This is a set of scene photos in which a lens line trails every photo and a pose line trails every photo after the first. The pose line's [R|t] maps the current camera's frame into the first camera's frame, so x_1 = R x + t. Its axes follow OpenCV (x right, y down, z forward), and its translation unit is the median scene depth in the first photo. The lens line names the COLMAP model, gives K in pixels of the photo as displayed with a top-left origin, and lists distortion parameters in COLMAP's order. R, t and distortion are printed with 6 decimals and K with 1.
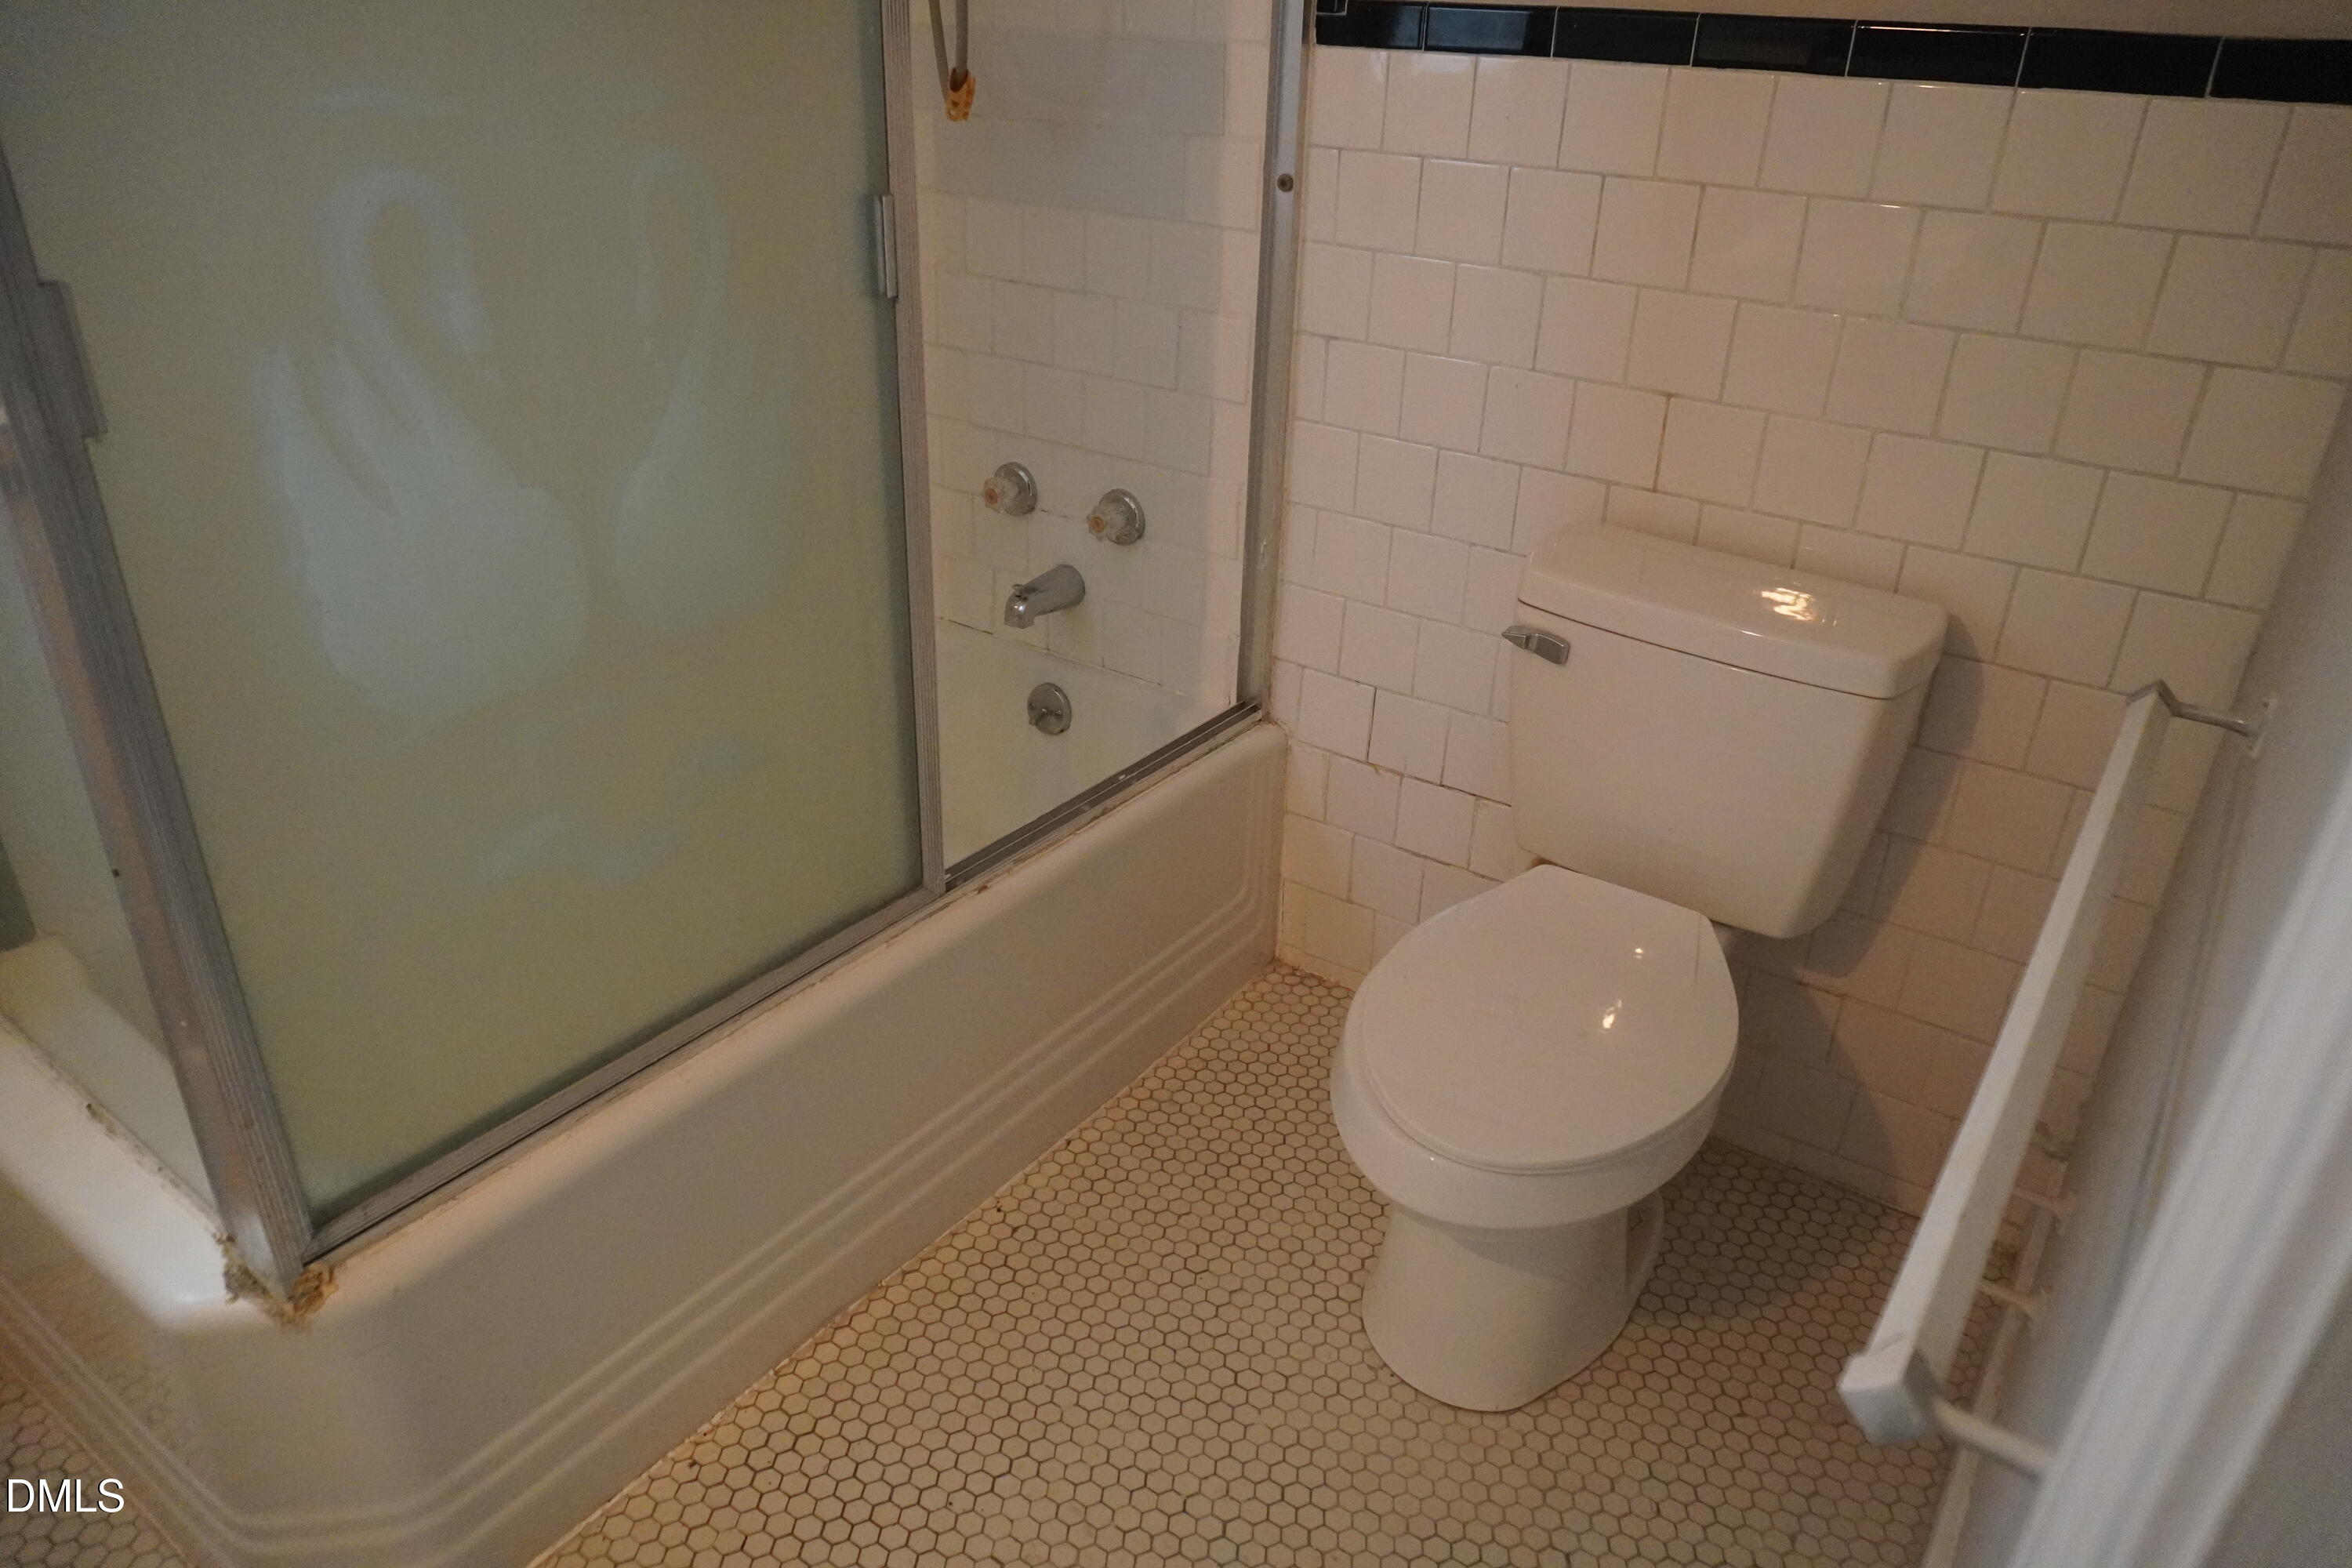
lens RADIAL K [[1580.3, 0, 1179.6], [0, 1580.3, 781.6], [0, 0, 1]] dist [-0.041471, 0.030861]
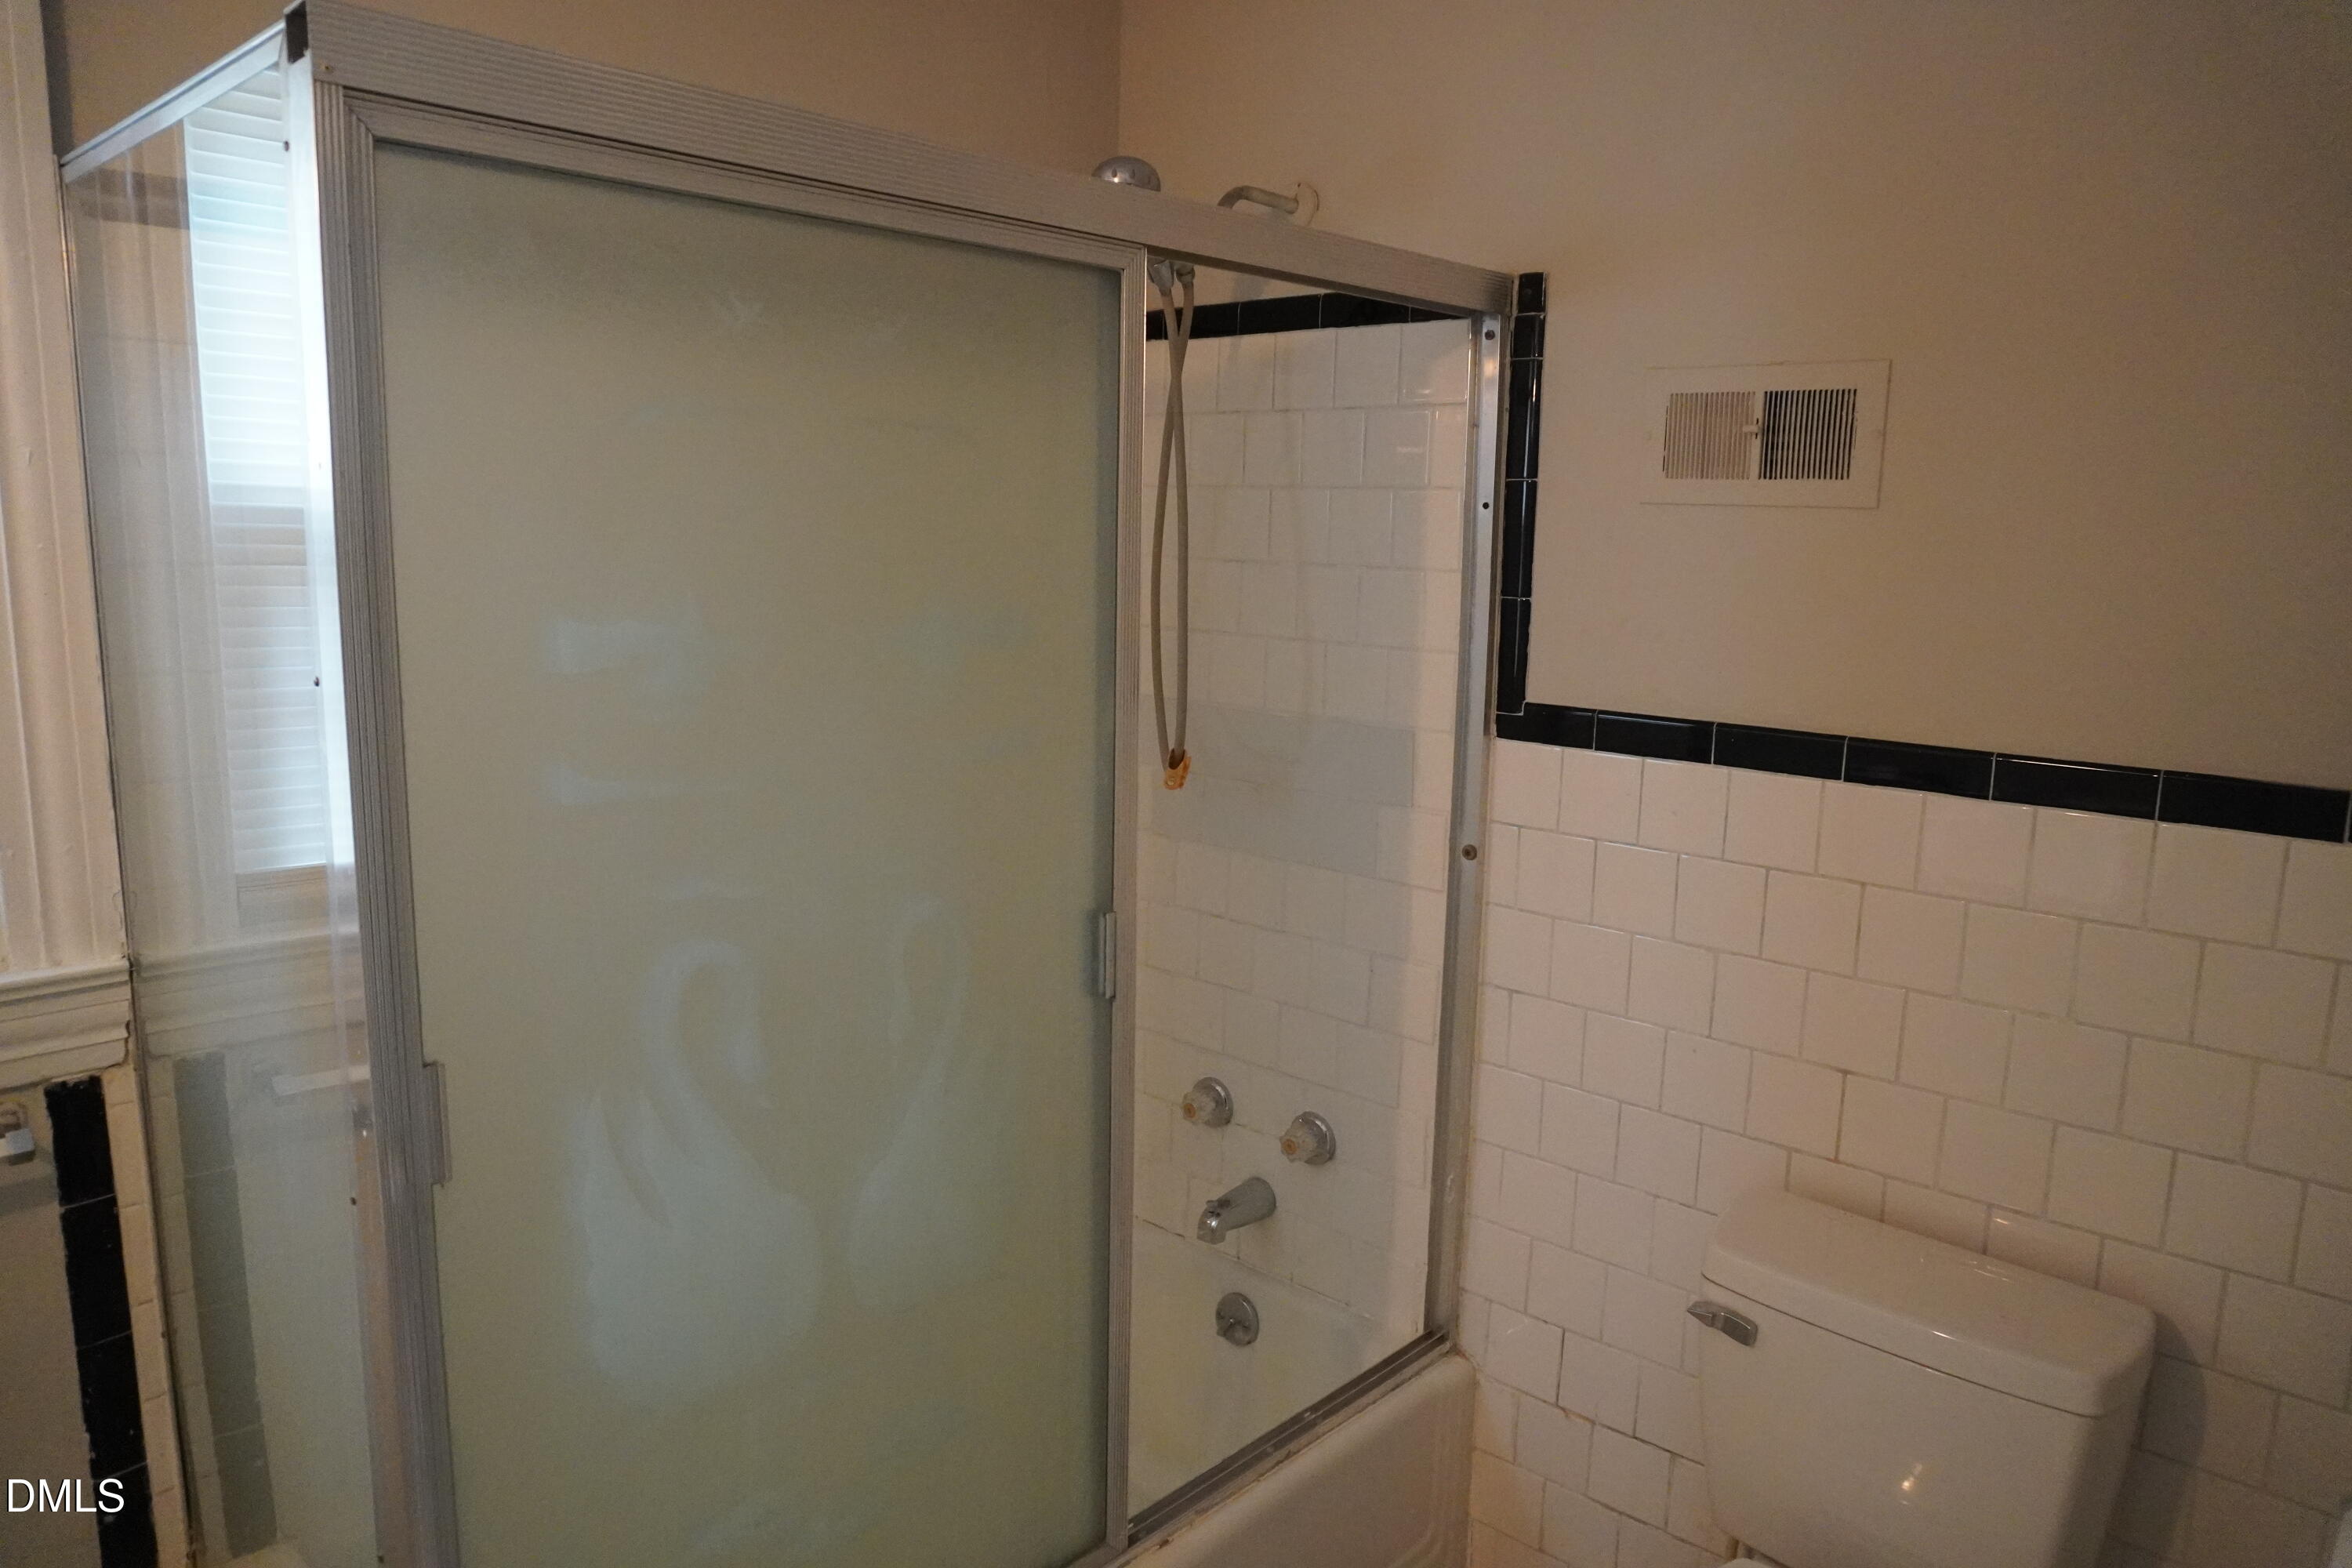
lens RADIAL K [[1580.3, 0, 1181.2], [0, 1580.3, 791.3], [0, 0, 1]] dist [-0.041471, 0.030861]
pose [[0.992378, 0.009949, -0.122825, 0.002840], [-0.045290, 0.956421, -0.288457, -0.097933], [0.114603, 0.291821, 0.949582, -0.078796]]
